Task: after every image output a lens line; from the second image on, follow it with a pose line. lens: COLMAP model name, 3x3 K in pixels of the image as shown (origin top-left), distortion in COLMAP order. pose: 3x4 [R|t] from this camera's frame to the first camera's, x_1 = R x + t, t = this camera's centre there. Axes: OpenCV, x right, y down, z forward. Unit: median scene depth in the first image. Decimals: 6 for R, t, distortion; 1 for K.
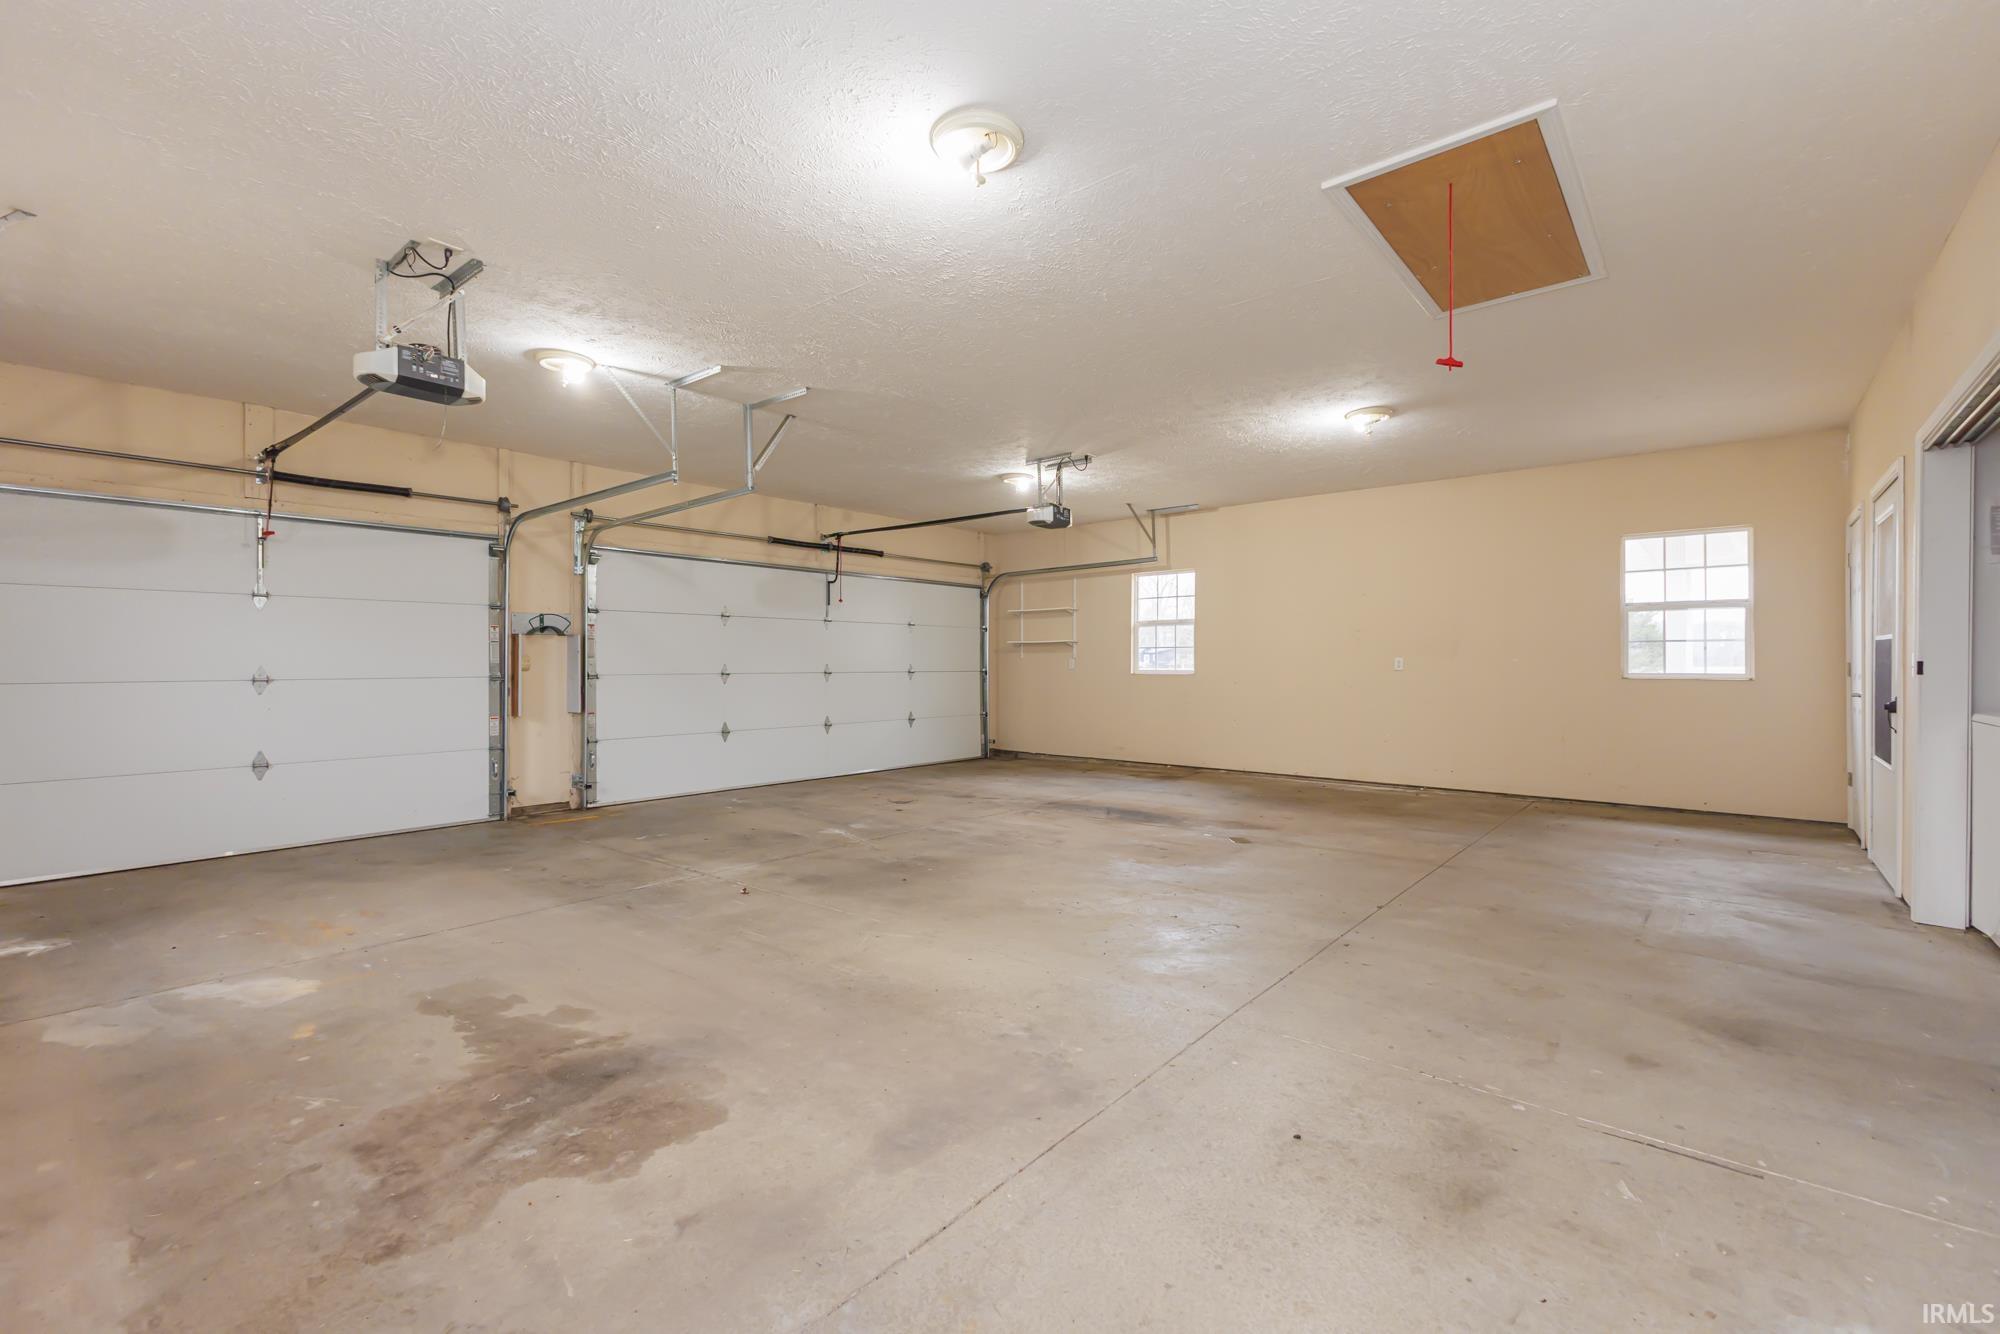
lens RADIAL K [[872.8, 0, 1000.4], [0, 872.8, 668.0], [0, 0, 1]] dist [0.014092, -0.001490]
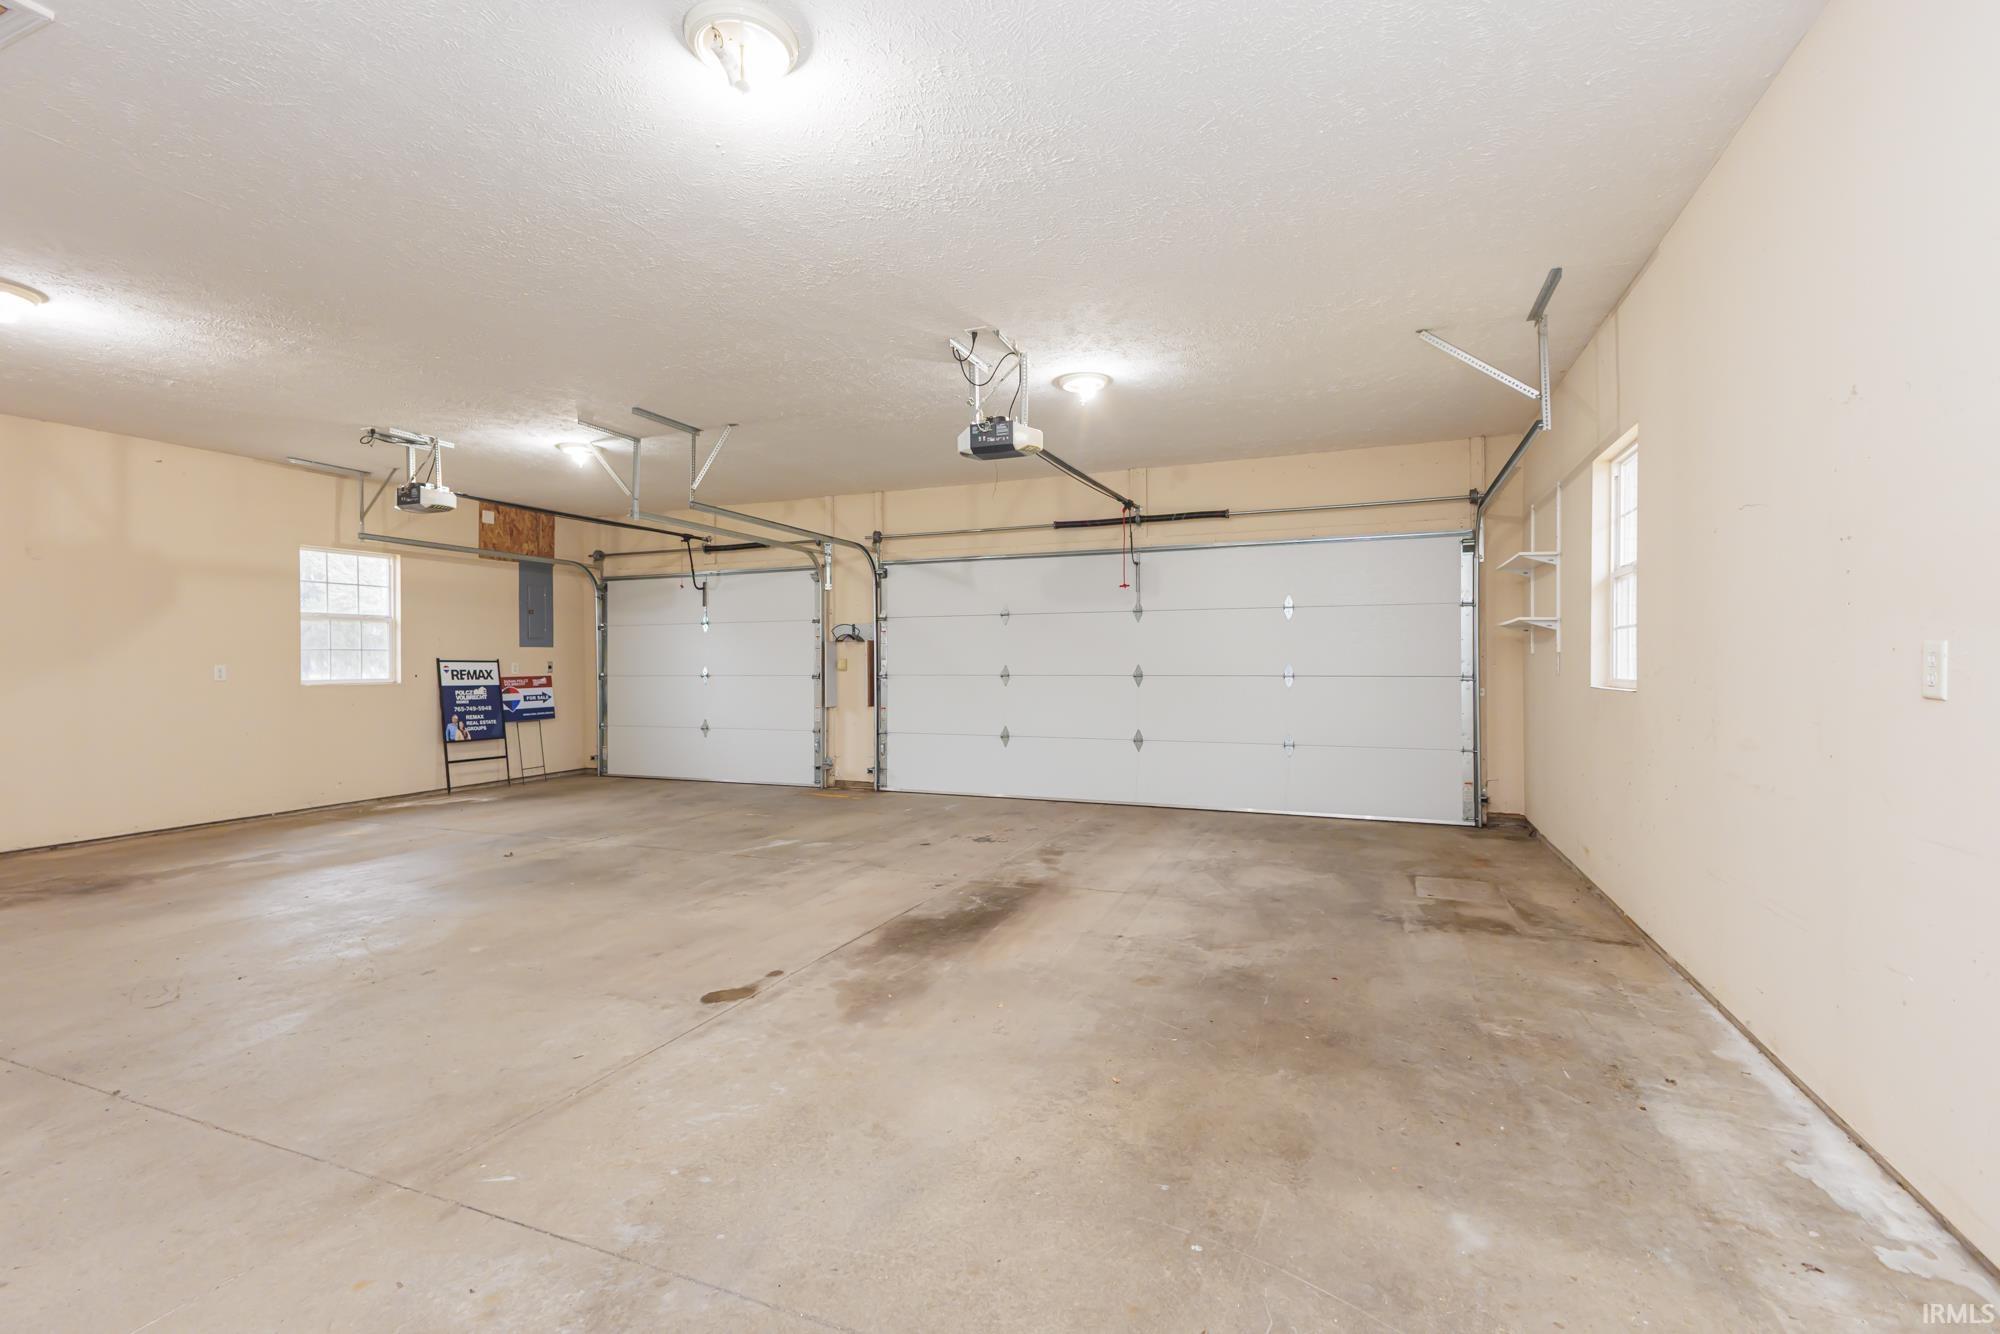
lens RADIAL K [[872.8, 0, 1003.2], [0, 872.8, 663.8], [0, 0, 1]] dist [0.014092, -0.001490]
pose [[0.292189, -0.003305, -0.956355, 0.675081], [0.001430, 0.999994, -0.003019, -0.003523], [0.956360, -0.000486, 0.292192, 0.812816]]
